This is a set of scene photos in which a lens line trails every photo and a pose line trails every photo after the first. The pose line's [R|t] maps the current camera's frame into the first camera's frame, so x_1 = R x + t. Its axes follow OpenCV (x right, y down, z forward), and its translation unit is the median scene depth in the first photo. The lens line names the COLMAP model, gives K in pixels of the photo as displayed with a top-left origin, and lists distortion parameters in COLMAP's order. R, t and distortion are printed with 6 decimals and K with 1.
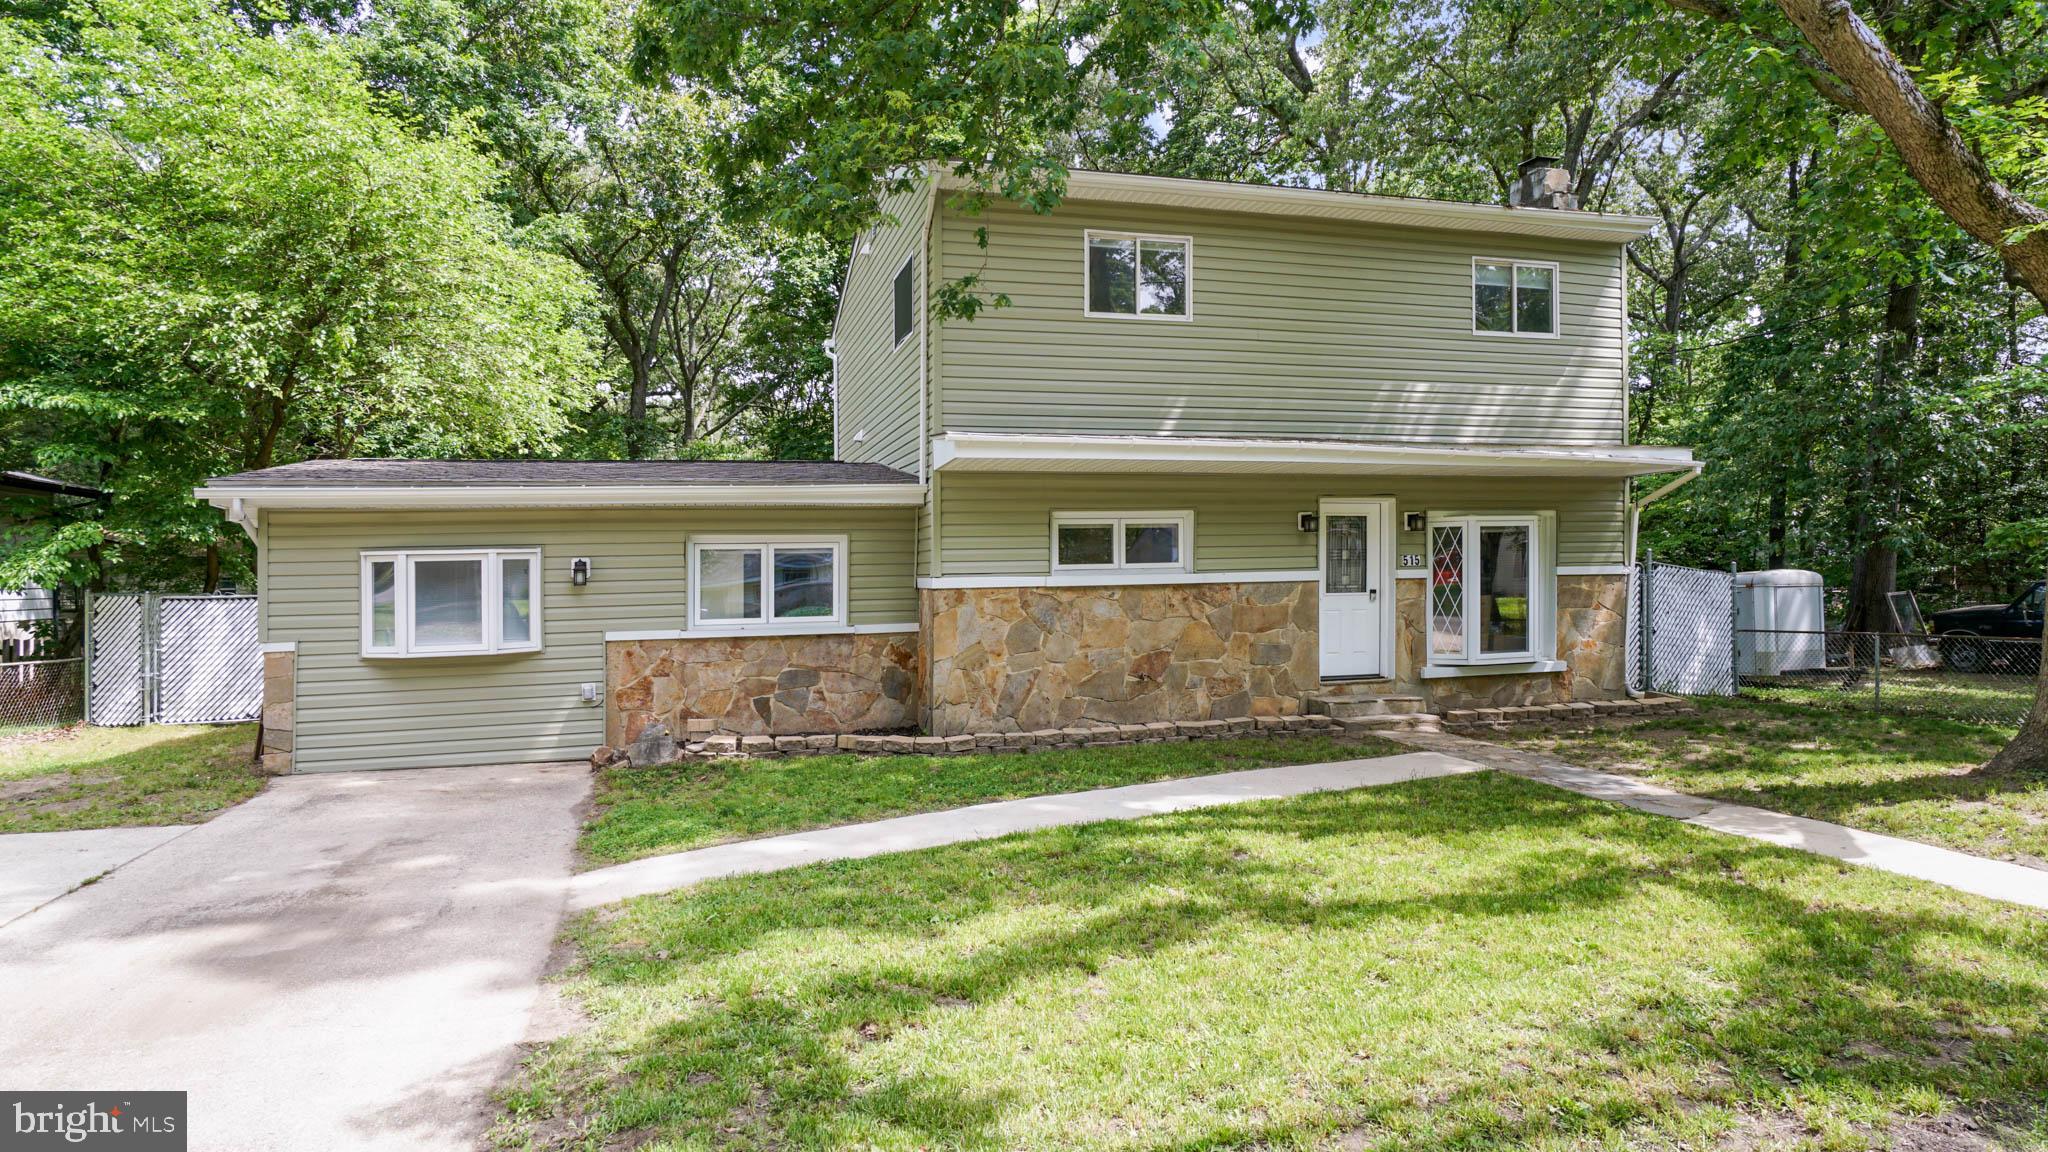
lens RADIAL K [[1205.9, 0, 938.4], [0, 1205.9, 605.9], [0, 0, 1]] dist [-0.019173, 0.003531]
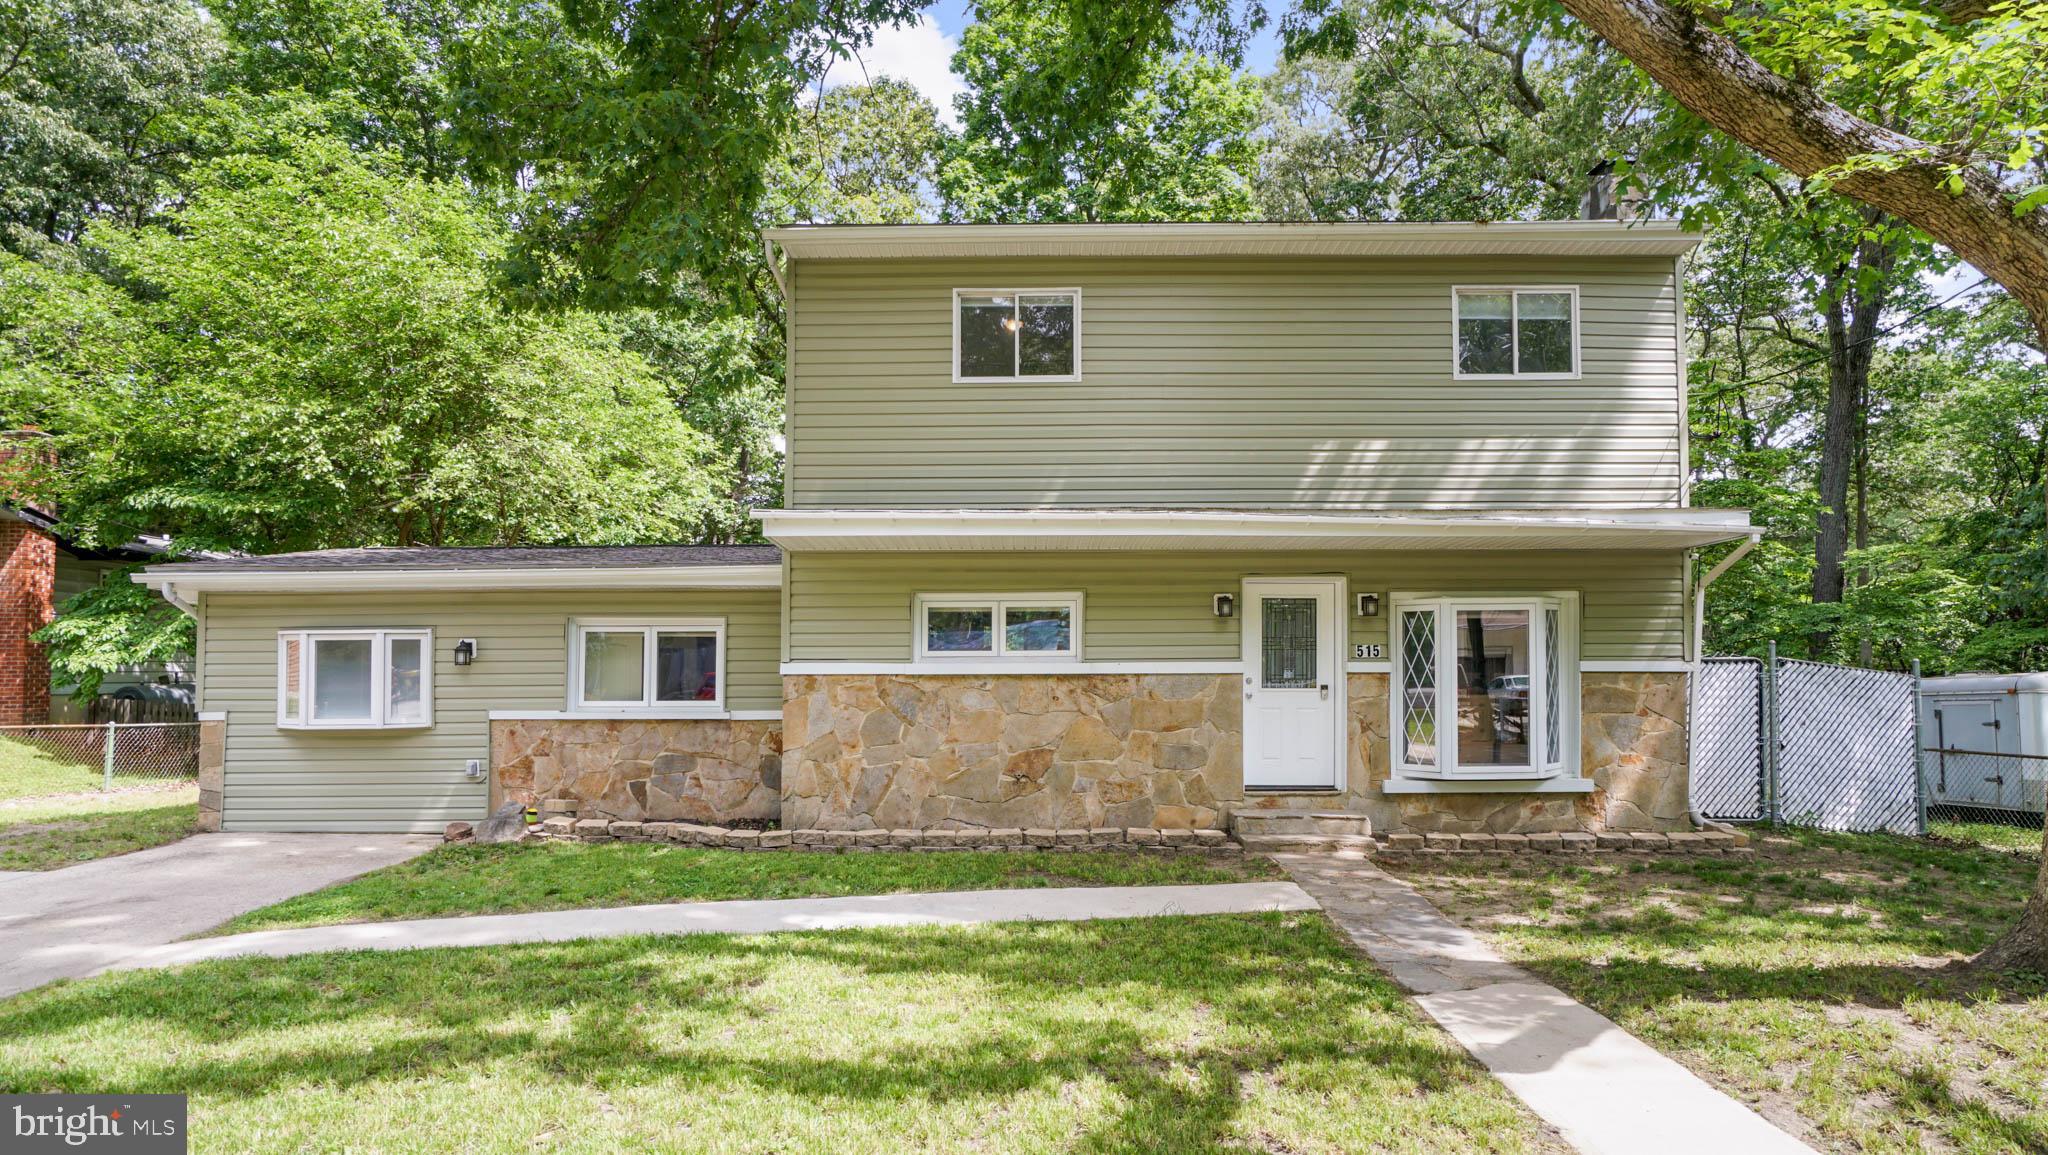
lens RADIAL K [[1198.5, 0, 980.4], [0, 1198.5, 651.6], [0, 0, 1]] dist [-0.018099, 0.012040]
pose [[0.957340, 0.012119, -0.288711, 0.397527], [-0.022174, 0.999255, -0.031581, -0.005581], [0.288113, 0.036636, 0.956895, 0.132494]]
